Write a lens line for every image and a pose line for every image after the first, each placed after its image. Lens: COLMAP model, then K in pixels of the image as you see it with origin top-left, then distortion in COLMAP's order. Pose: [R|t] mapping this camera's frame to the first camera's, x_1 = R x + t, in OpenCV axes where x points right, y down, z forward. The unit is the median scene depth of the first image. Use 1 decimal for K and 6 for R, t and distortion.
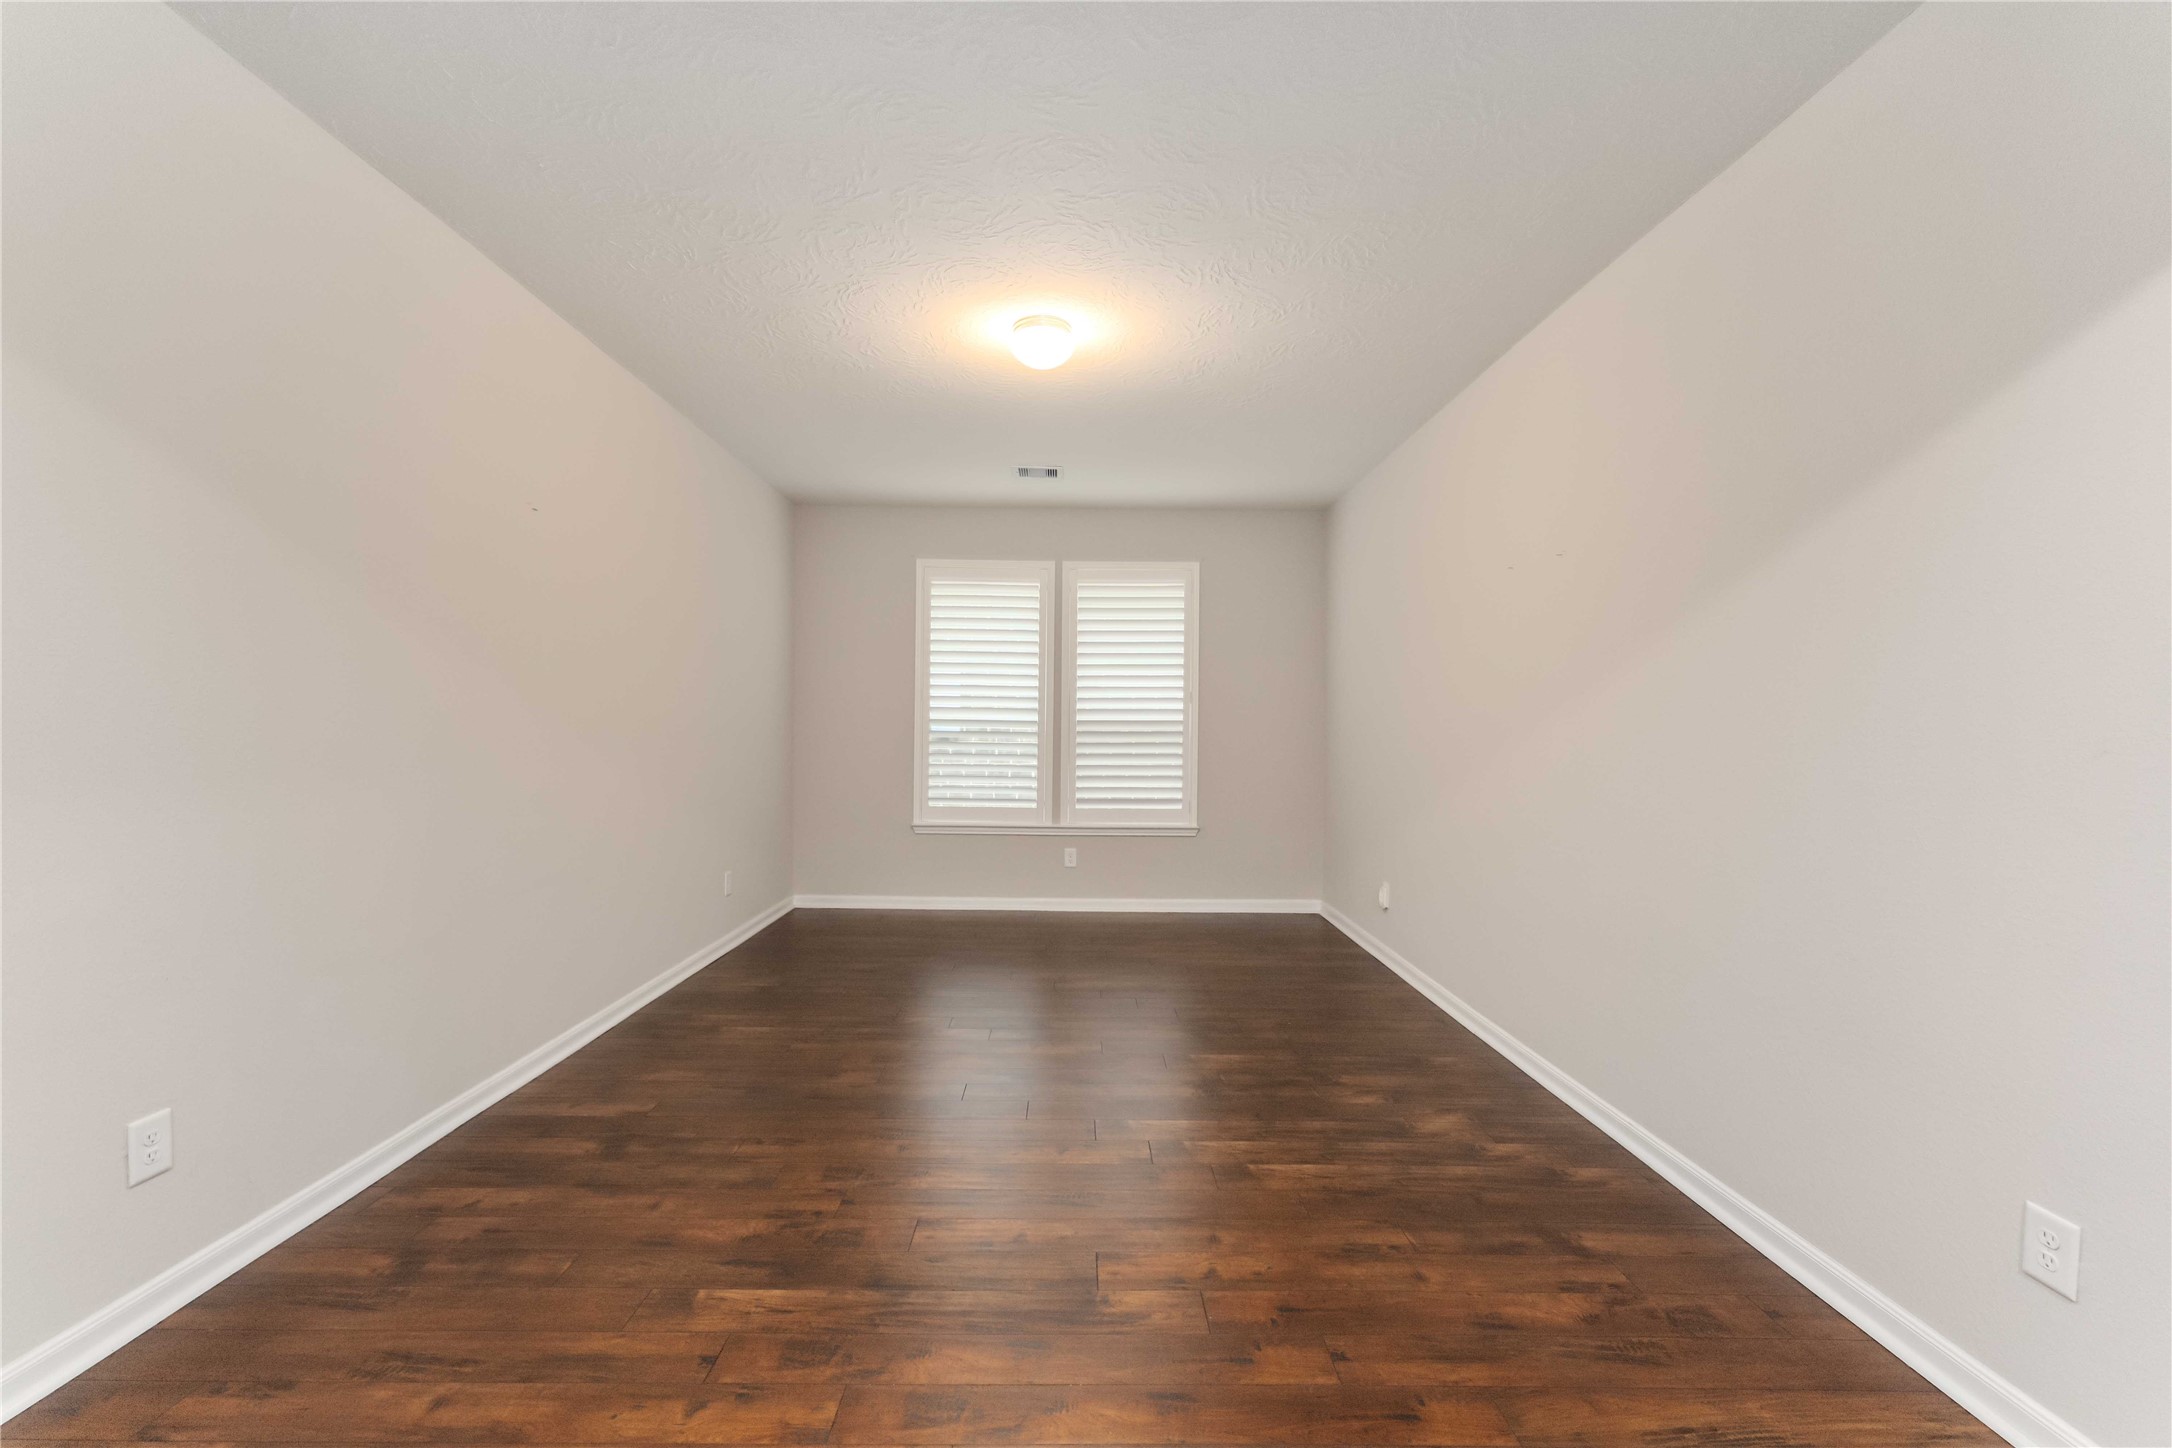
lens RADIAL K [[869.3, 0, 1087.4], [0, 869.3, 725.2], [0, 0, 1]] dist [0.000740, -0.000111]
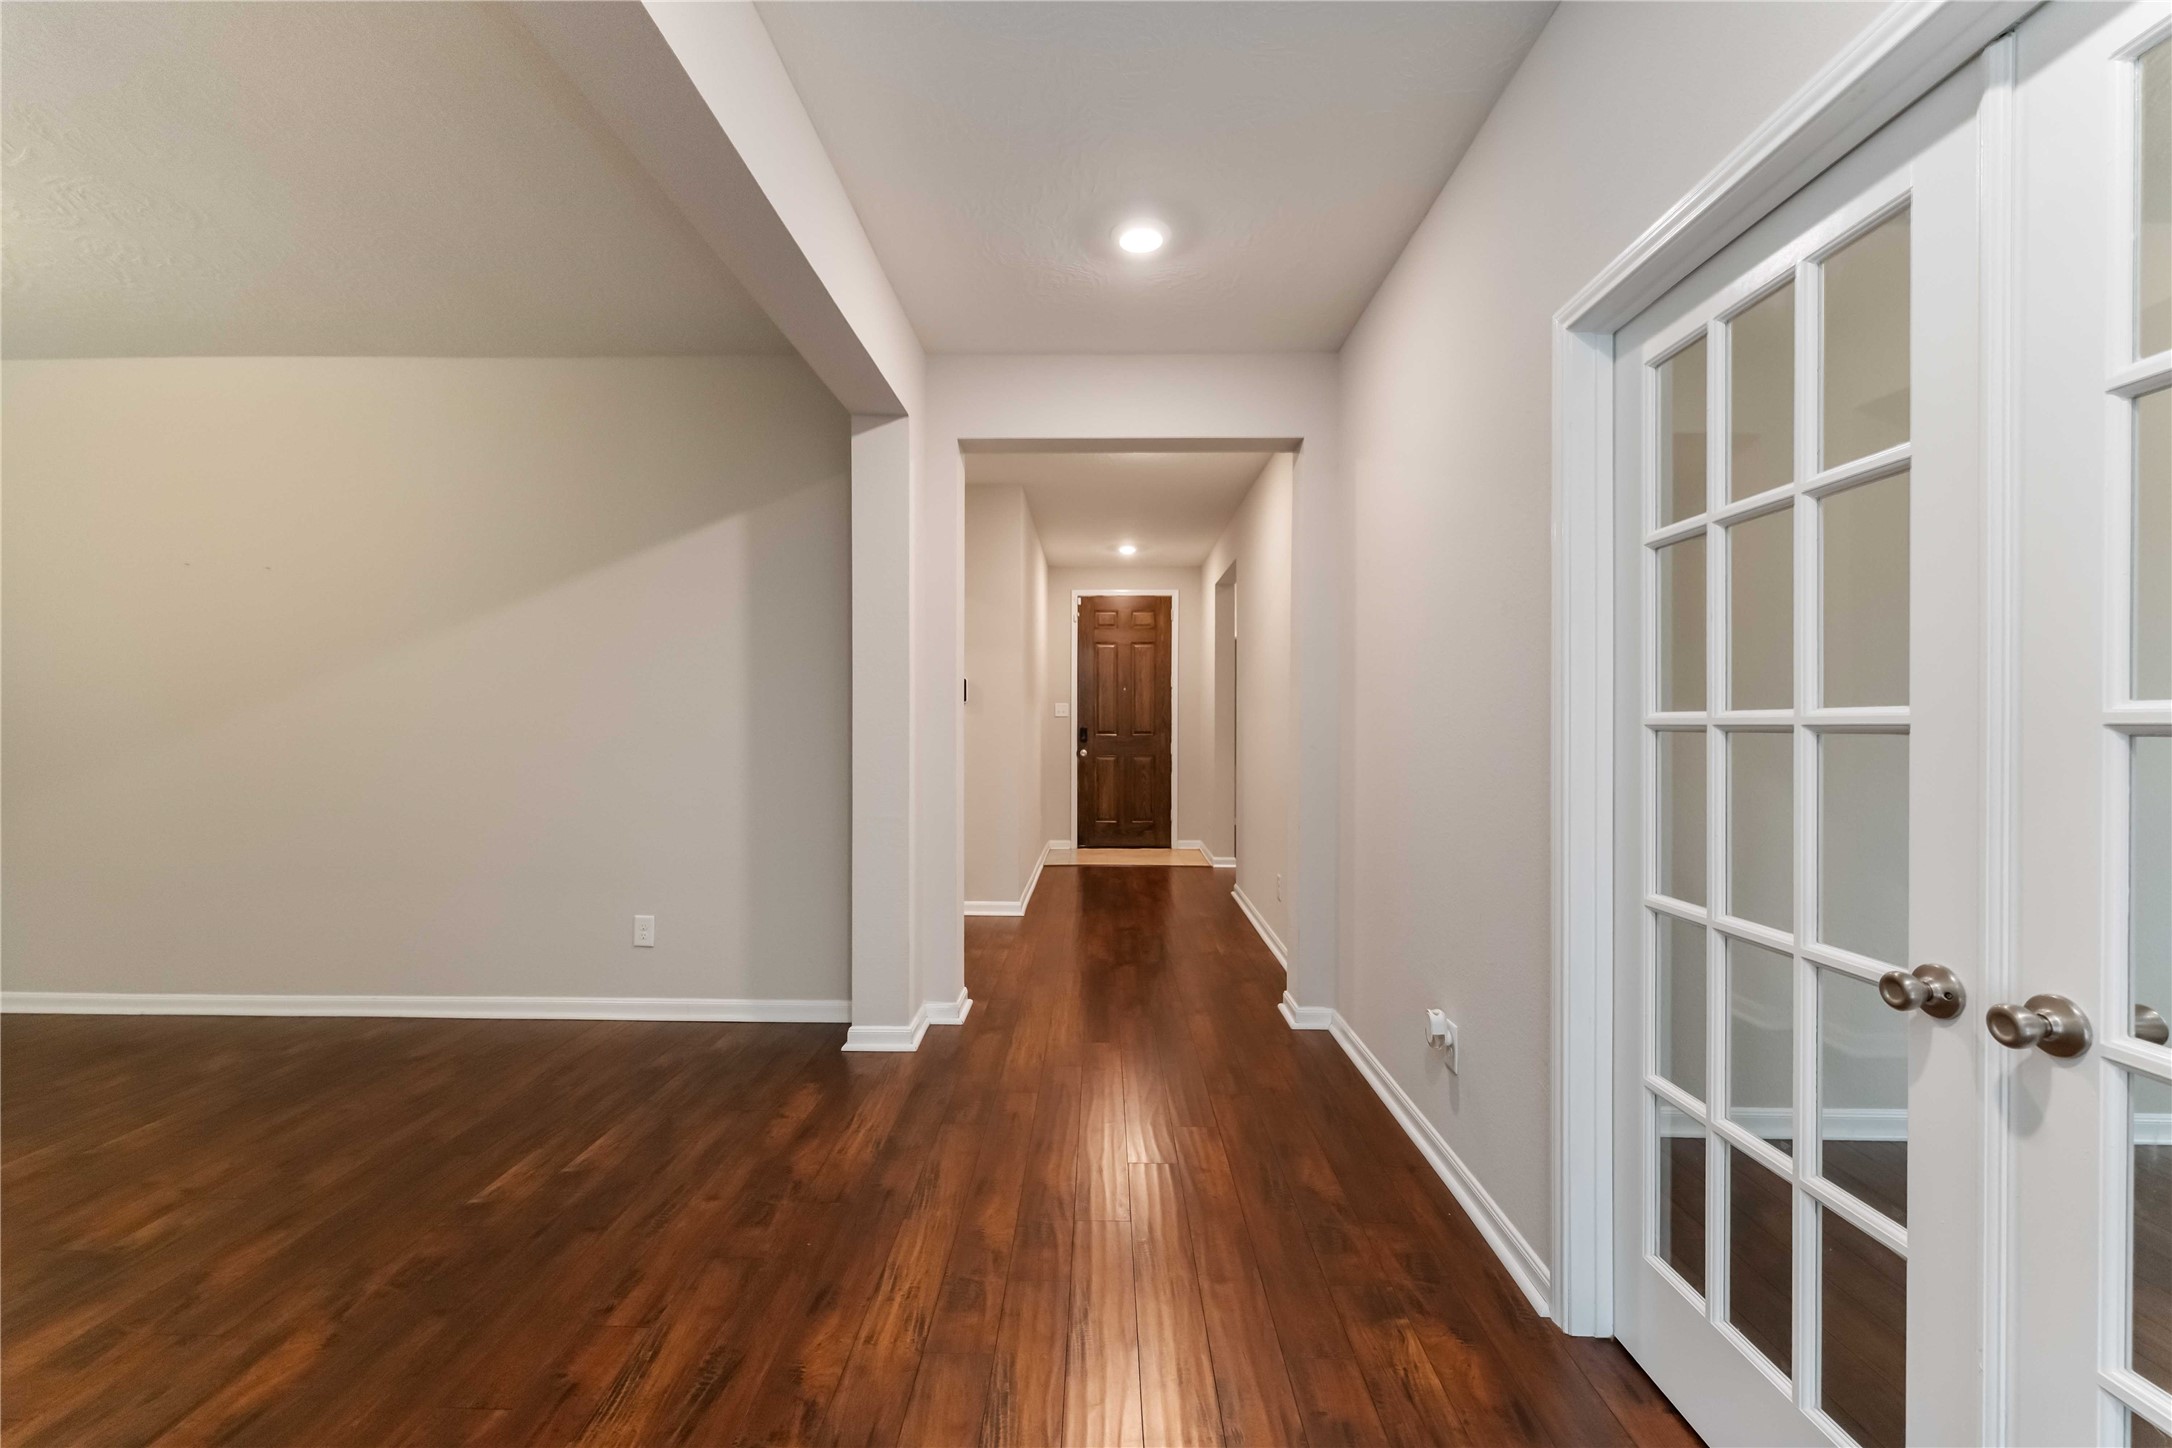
lens RADIAL K [[869.3, 0, 1086.8], [0, 869.3, 719.9], [0, 0, 1]] dist [0.000740, -0.000111]
pose [[0.014394, -0.009303, 0.999853, -1.119043], [-0.006614, 0.999934, 0.009399, -0.002181], [-0.999875, -0.006749, 0.014332, -0.213558]]
